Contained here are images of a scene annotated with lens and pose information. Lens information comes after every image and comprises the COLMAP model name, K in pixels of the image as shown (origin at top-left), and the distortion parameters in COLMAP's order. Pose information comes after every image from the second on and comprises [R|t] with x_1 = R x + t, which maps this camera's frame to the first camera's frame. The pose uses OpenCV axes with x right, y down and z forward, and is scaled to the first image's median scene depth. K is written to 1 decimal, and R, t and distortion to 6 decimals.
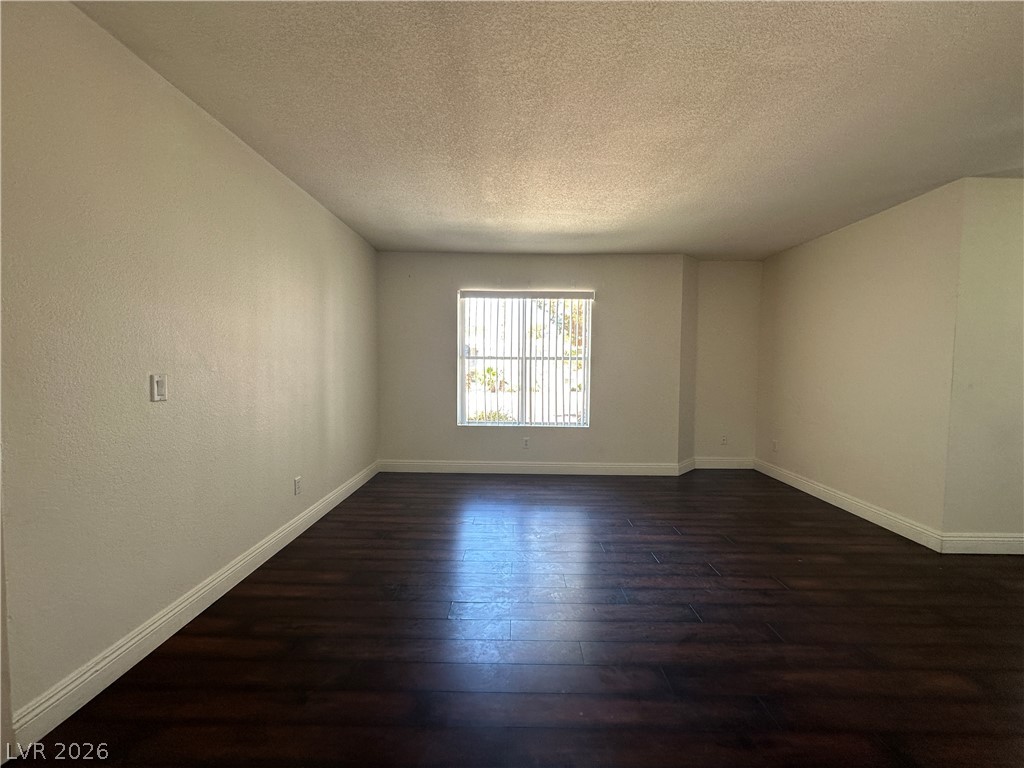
lens RADIAL K [[408.8, 0, 512.0], [0, 408.8, 384.0], [0, 0, 1]] dist [-0.000093, 0.000064]
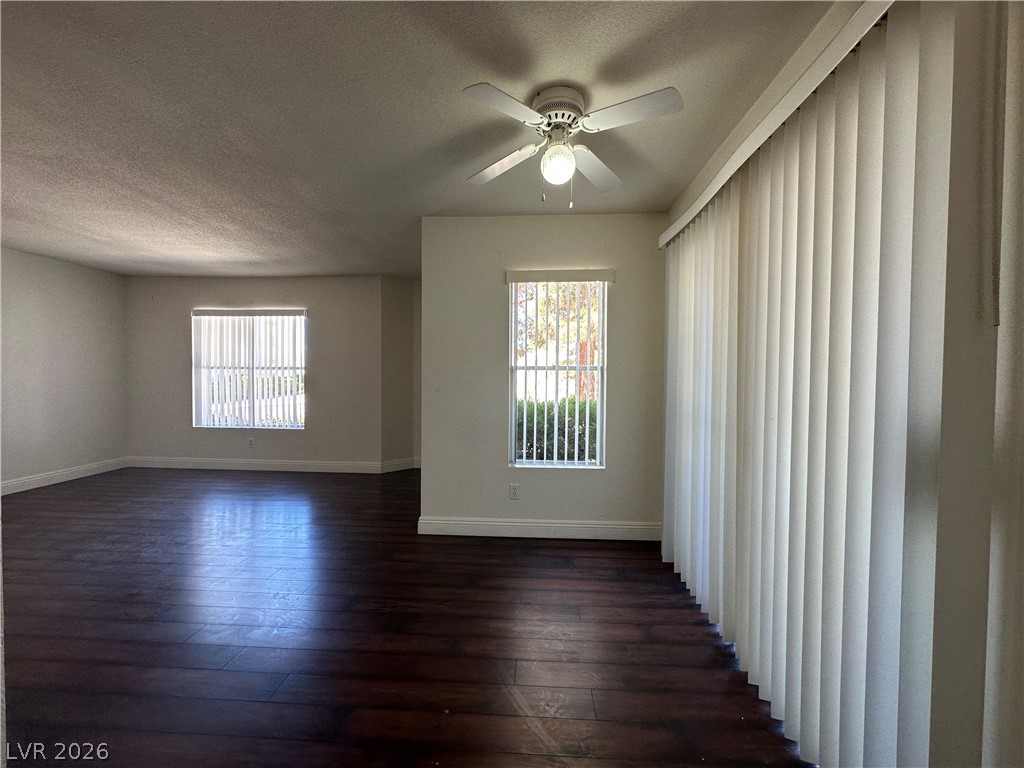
lens RADIAL K [[408.8, 0, 512.0], [0, 408.8, 384.0], [0, 0, 1]] dist [-0.000093, 0.000064]
pose [[0.998341, -0.000336, -0.057581, 0.837213], [-0.001125, 0.999678, -0.025334, 0.009376], [0.057571, 0.025357, 0.998019, -0.095804]]
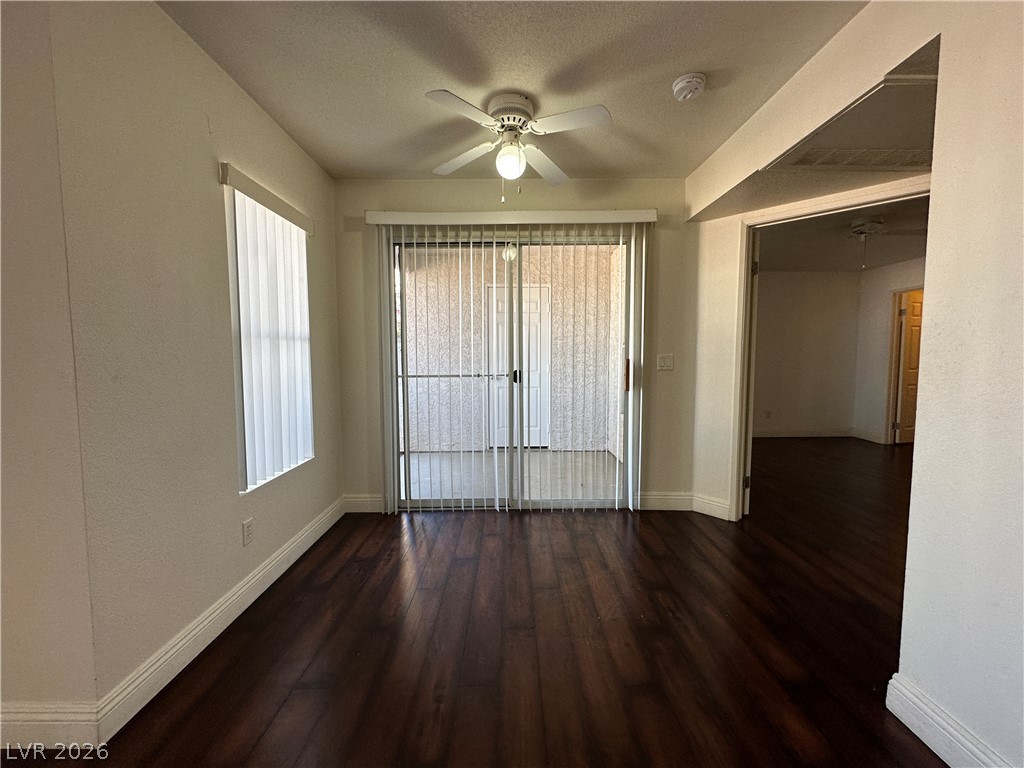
lens RADIAL K [[408.8, 0, 512.0], [0, 408.8, 384.0], [0, 0, 1]] dist [-0.000093, 0.000064]
pose [[-0.013438, -0.076826, 0.996954, 0.380013], [0.048316, 0.995829, 0.077390, -0.003000], [-0.998742, 0.049209, -0.009670, 0.318292]]
